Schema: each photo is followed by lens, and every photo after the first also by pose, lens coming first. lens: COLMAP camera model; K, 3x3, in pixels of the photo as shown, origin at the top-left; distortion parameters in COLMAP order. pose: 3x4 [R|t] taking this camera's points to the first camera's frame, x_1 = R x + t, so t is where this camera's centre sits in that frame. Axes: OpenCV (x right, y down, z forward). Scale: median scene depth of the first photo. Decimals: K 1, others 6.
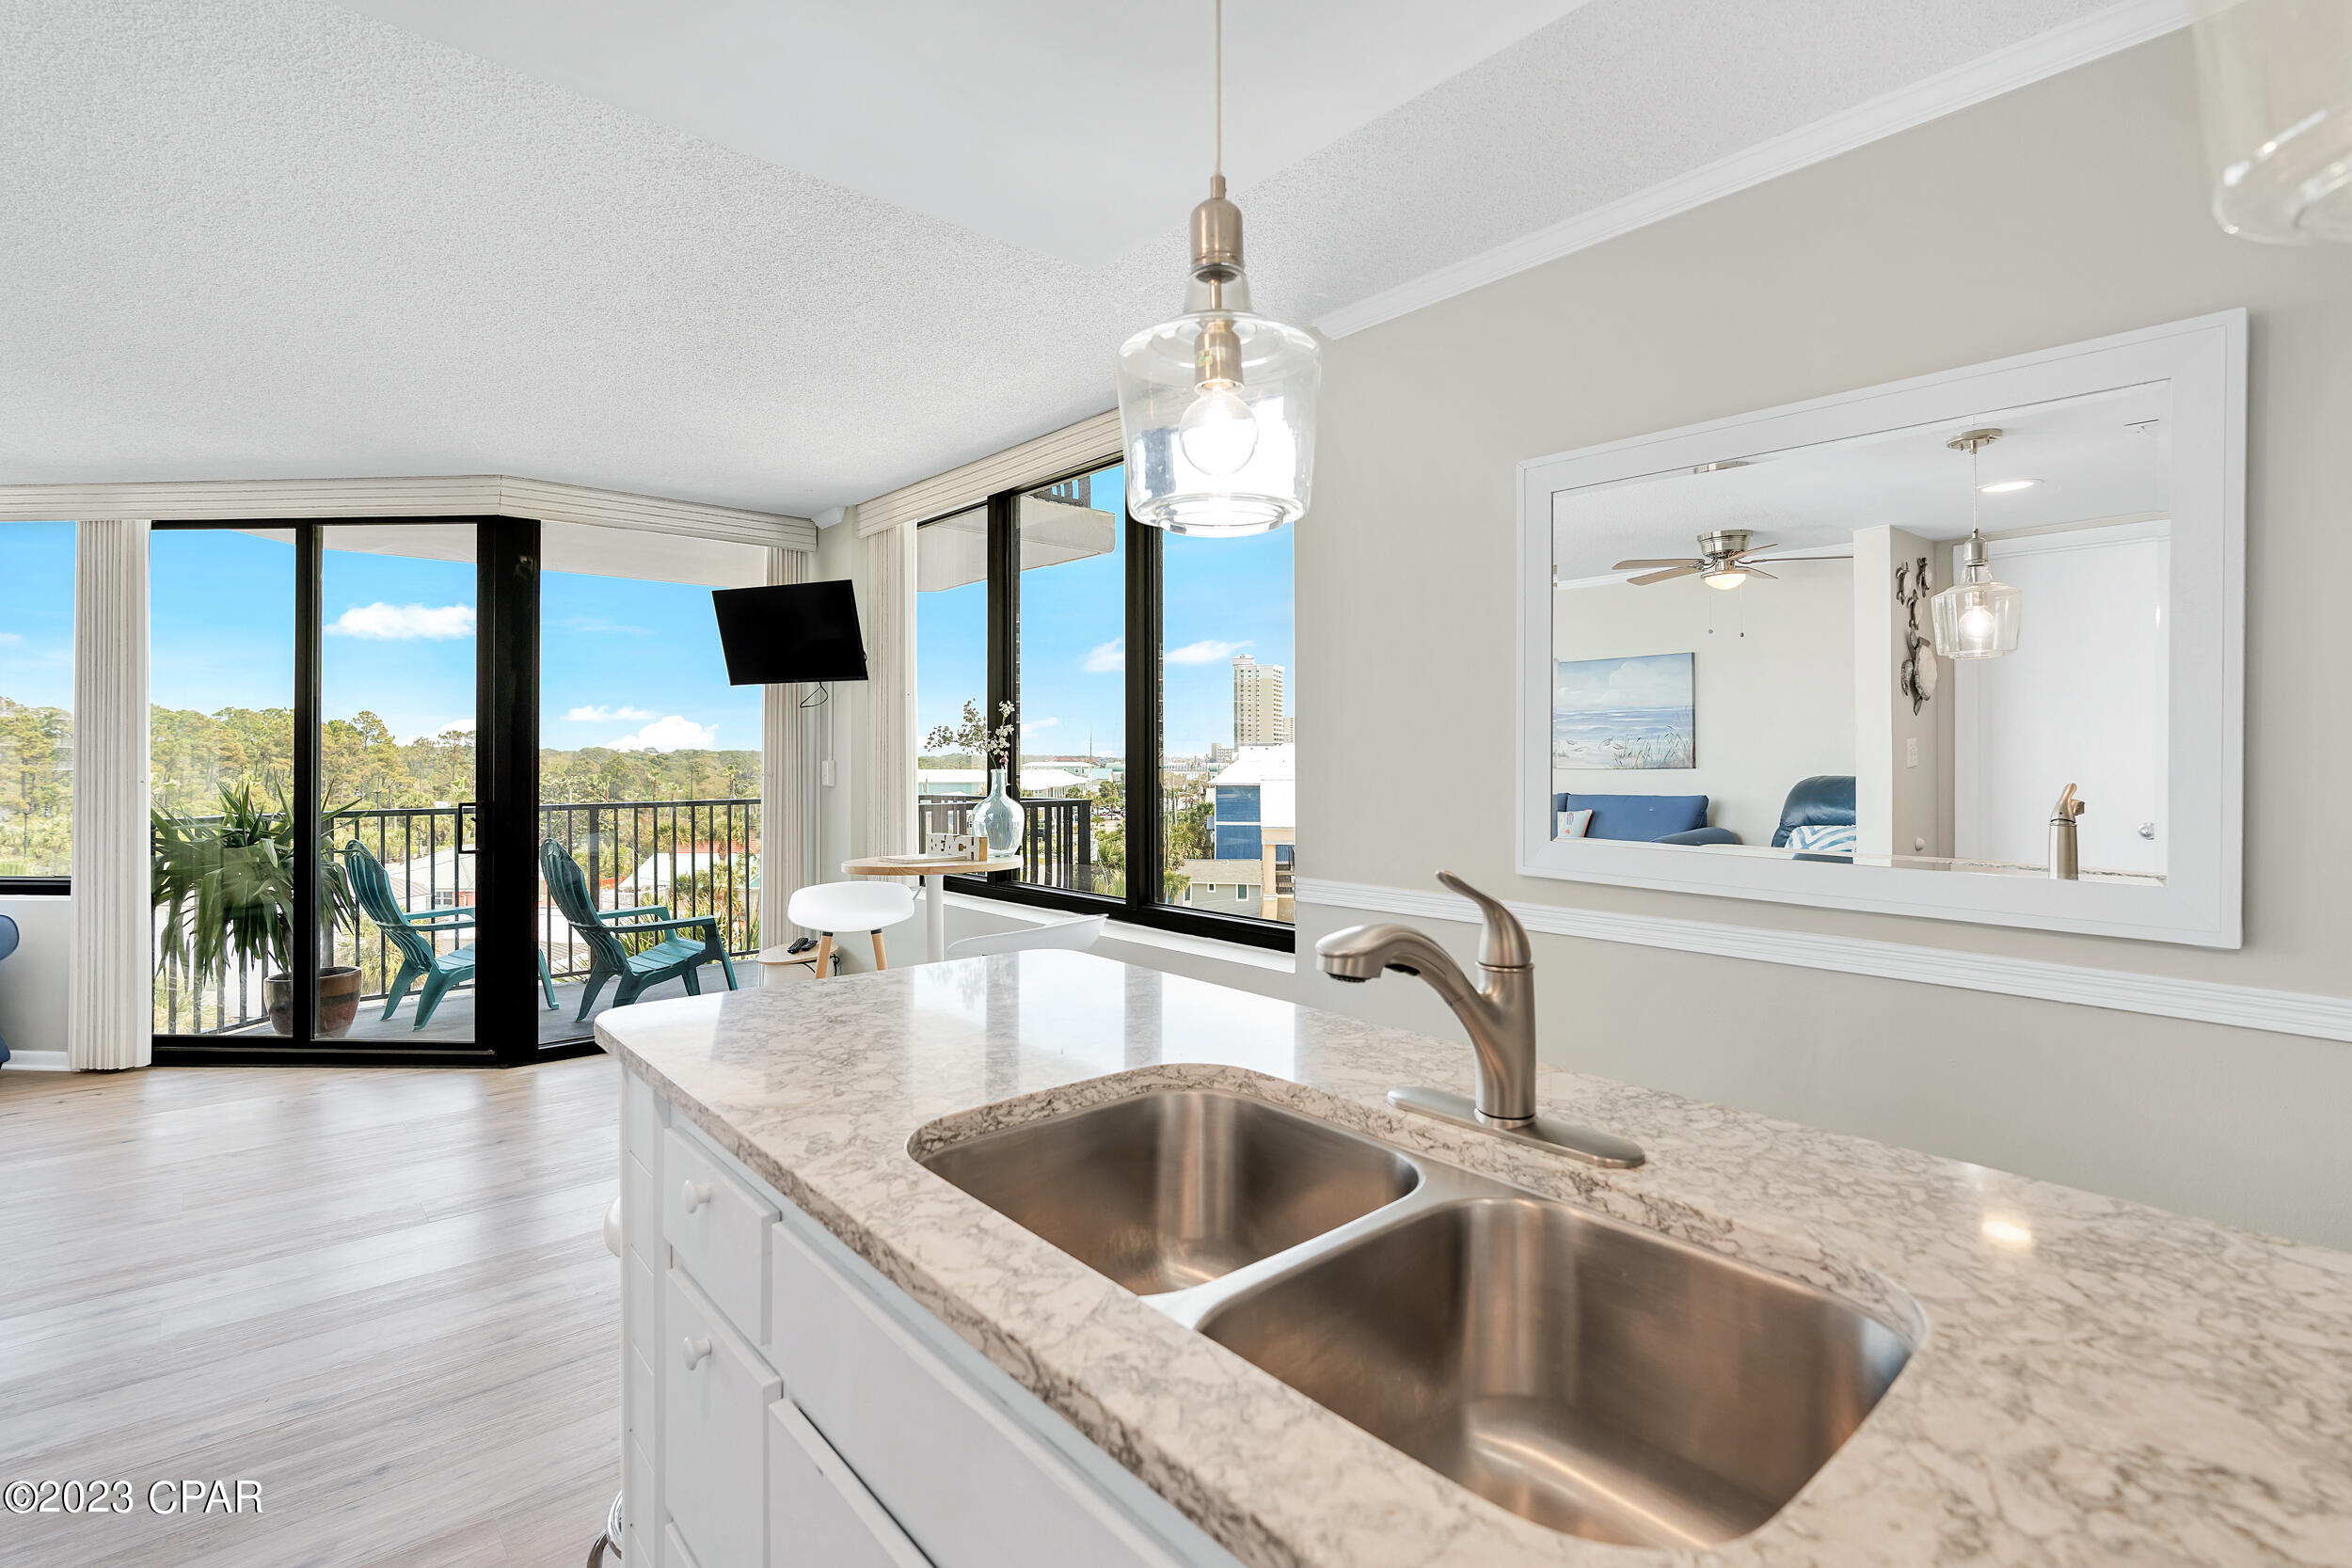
lens RADIAL K [[1106.7, 0, 1175.6], [0, 1106.7, 758.2], [0, 0, 1]] dist [0.002906, 0.000788]
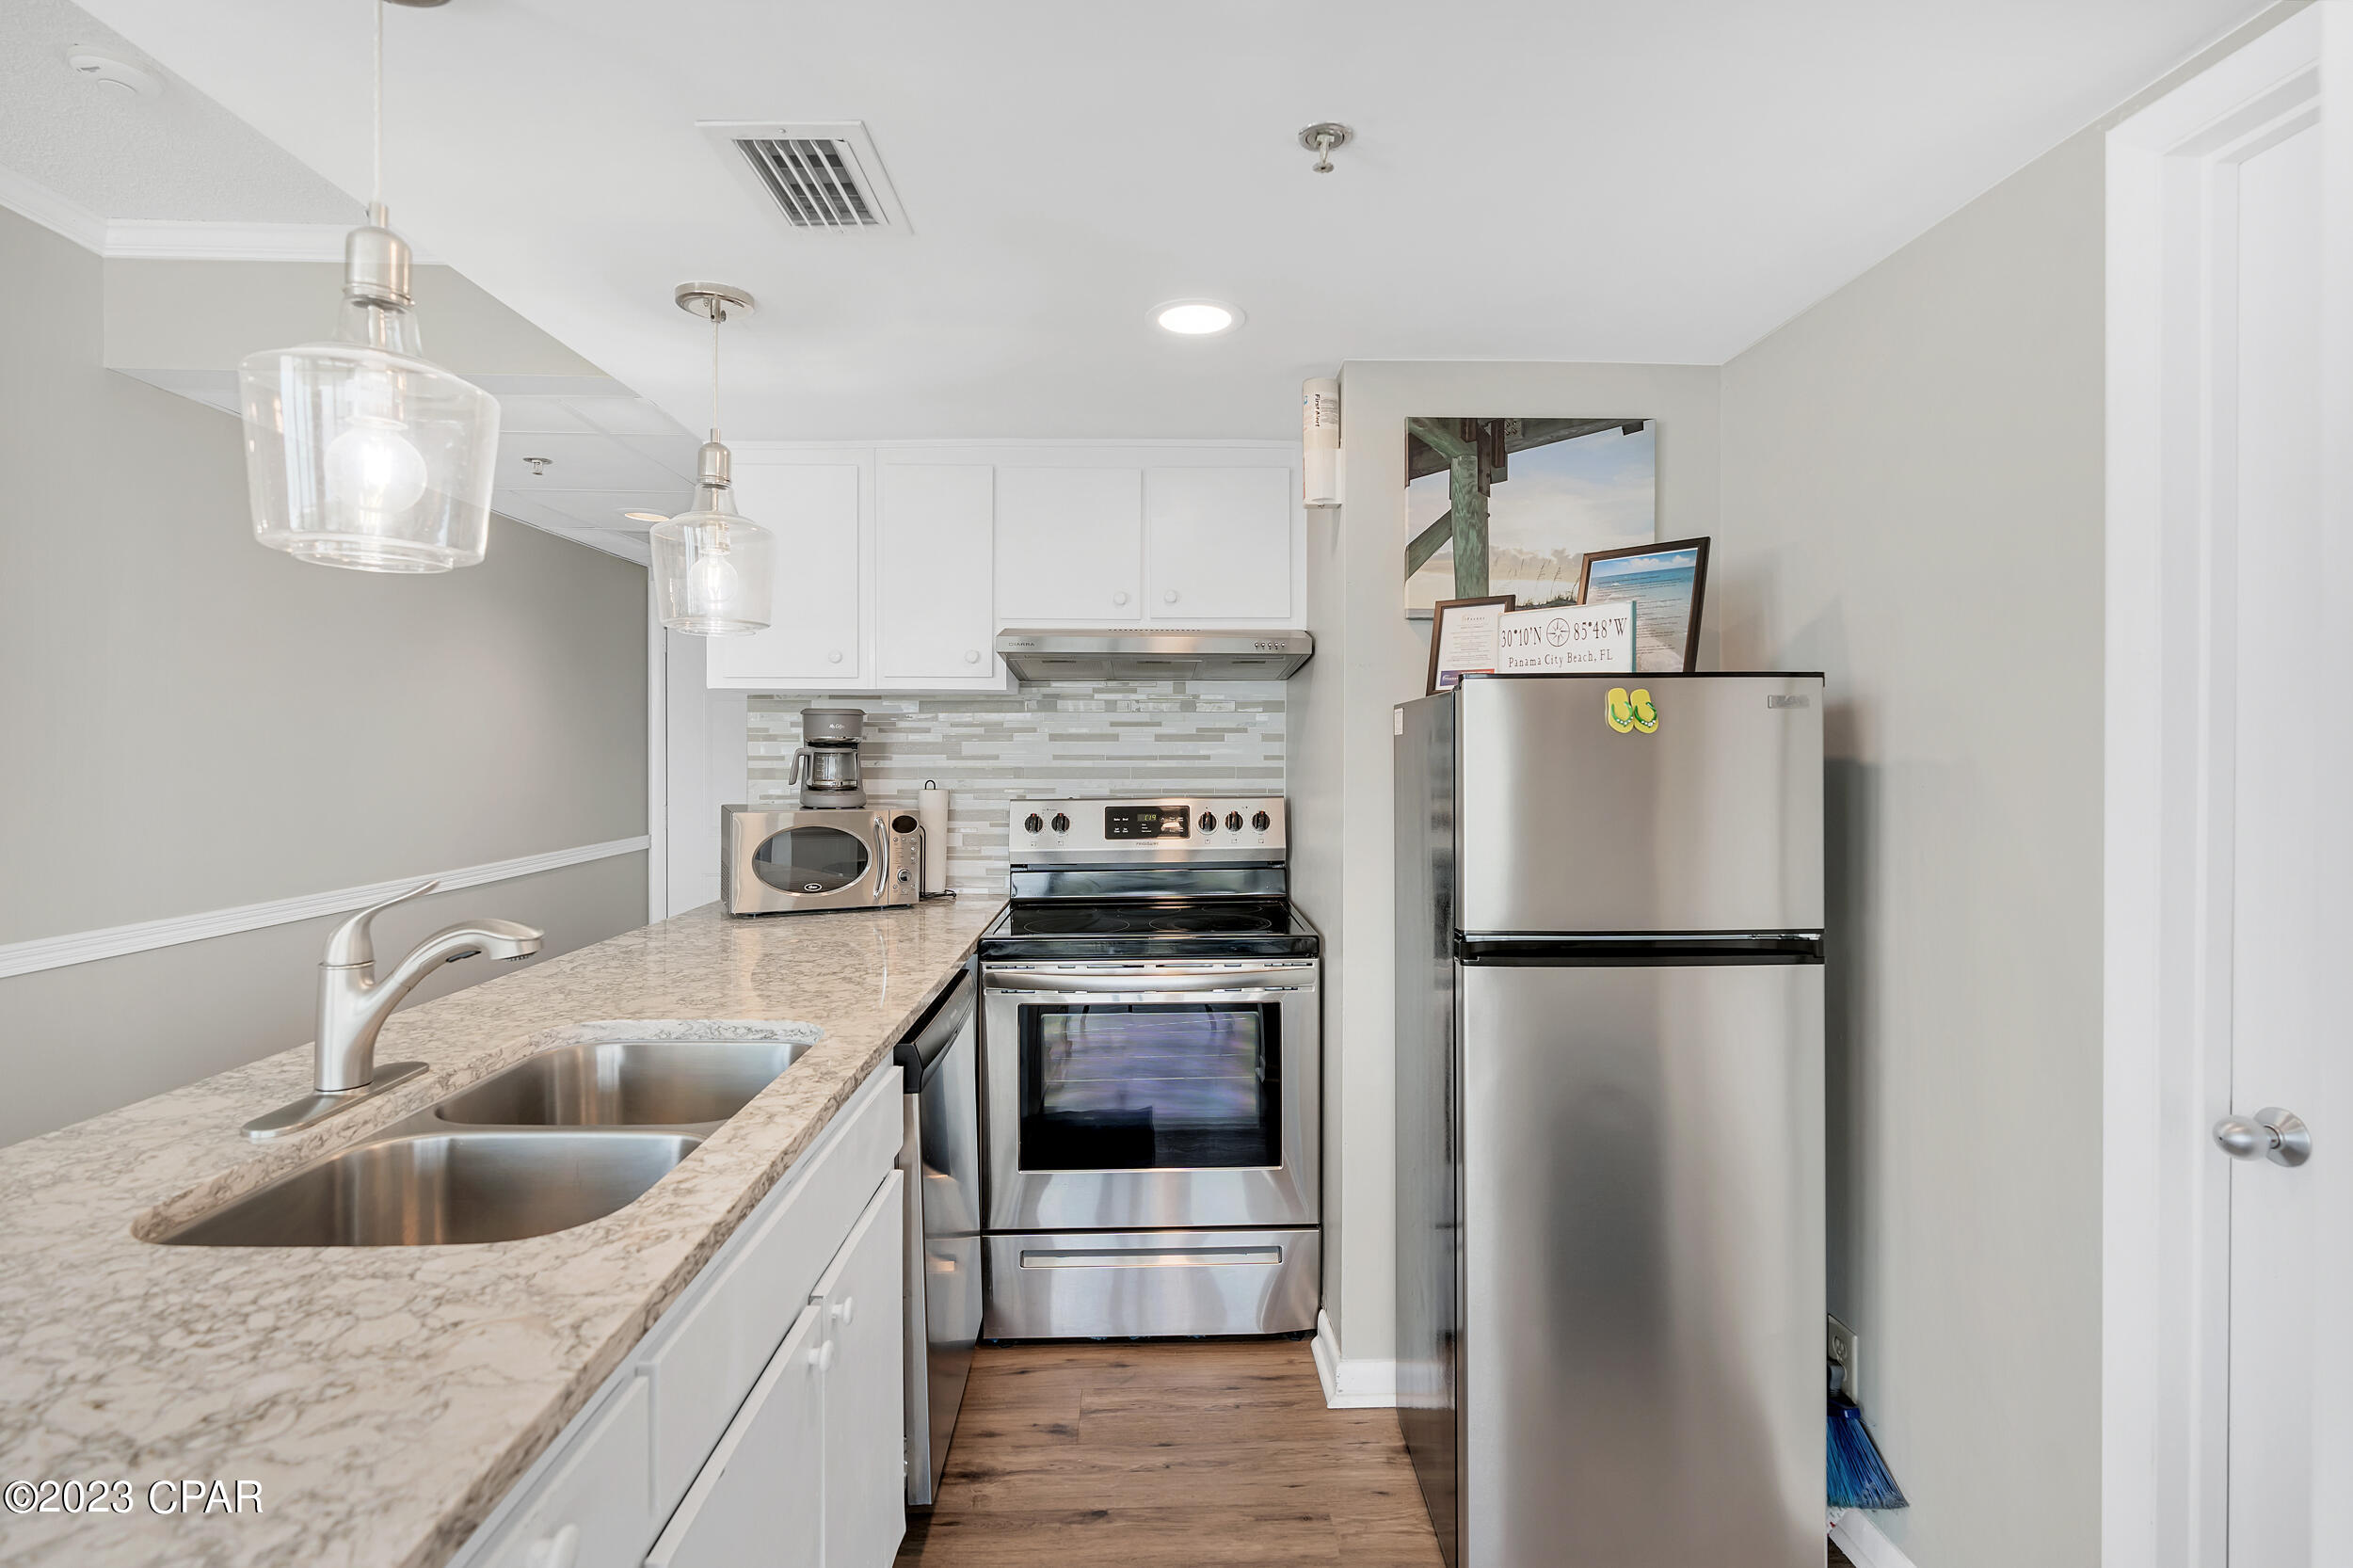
lens RADIAL K [[1093.8, 0, 1178.8], [0, 1093.8, 746.1], [0, 0, 1]] dist [-0.001279, 0.000014]
pose [[-0.778144, 0.000384, 0.628086, -0.269658], [-0.000823, 0.999998, -0.001630, -0.012060], [-0.628085, -0.001786, -0.778143, 0.314035]]
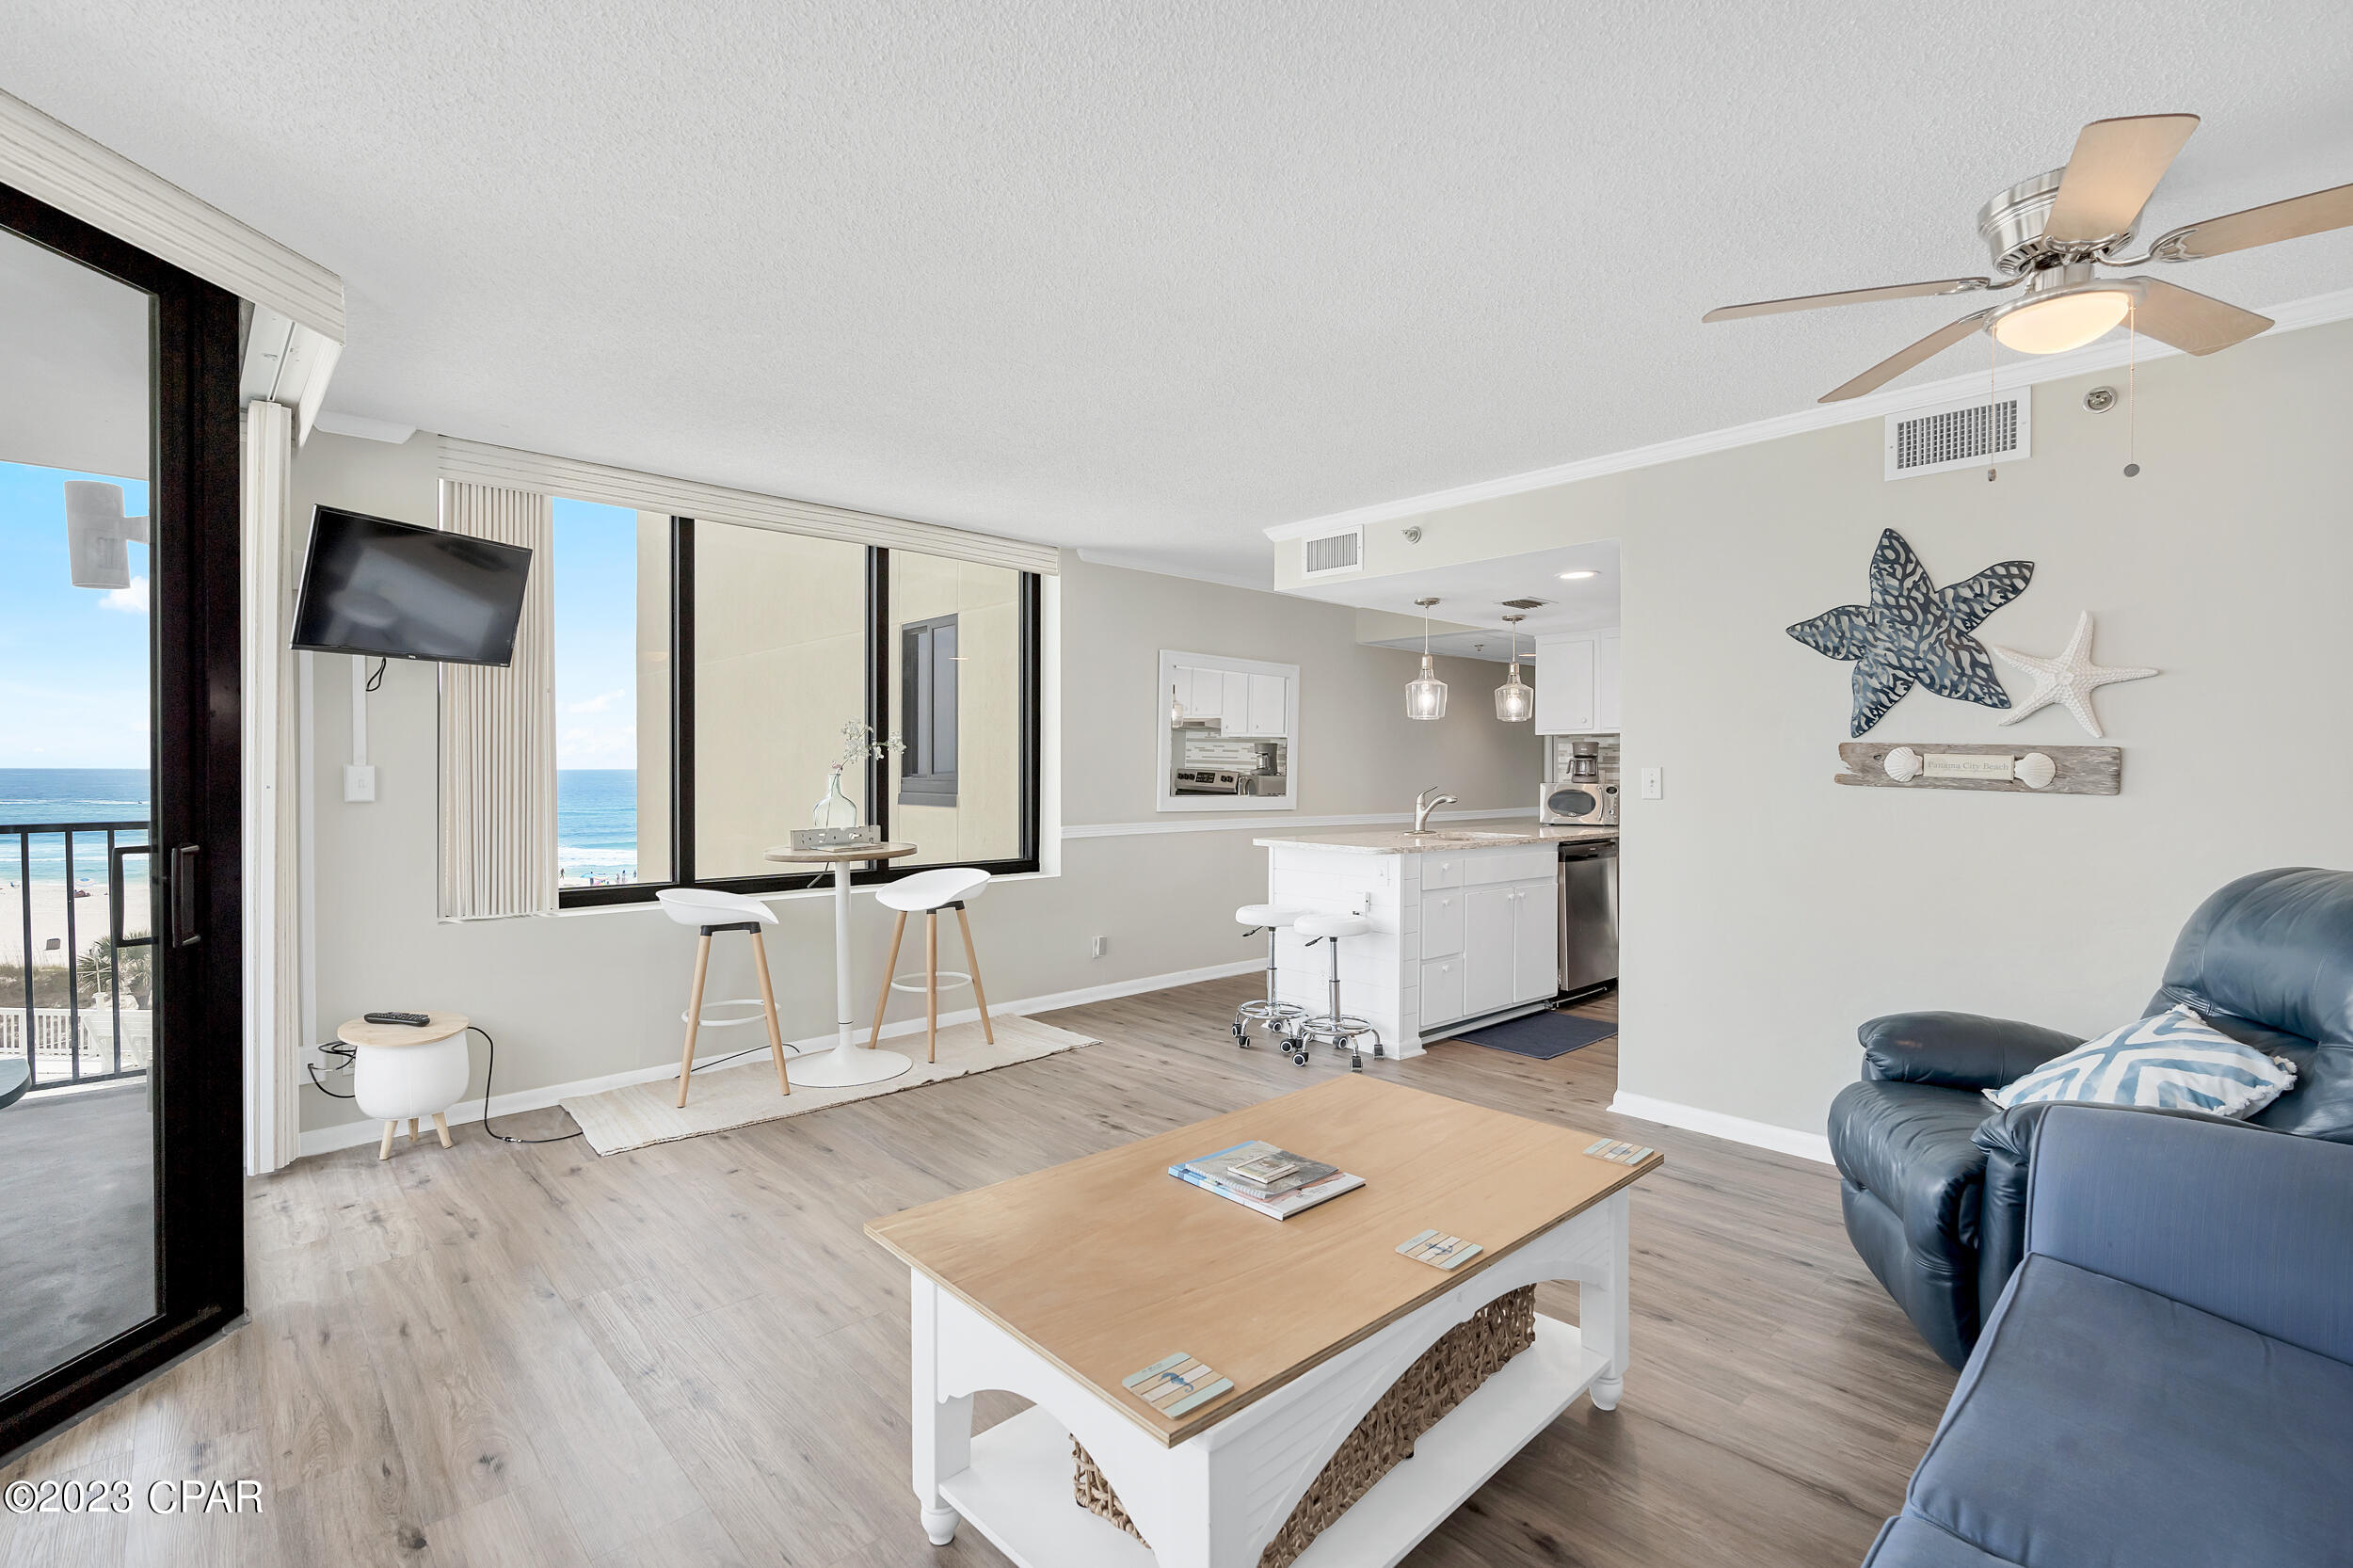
lens RADIAL K [[1063.0, 0, 1176.5], [0, 1063.0, 784.0], [0, 0, 1]] dist [-0.000516, 0.000058]
pose [[-0.025209, -0.013772, 0.999587, -1.102138], [-0.002861, 0.999902, 0.013704, 0.003839], [-0.999678, -0.002514, -0.025246, 0.530729]]
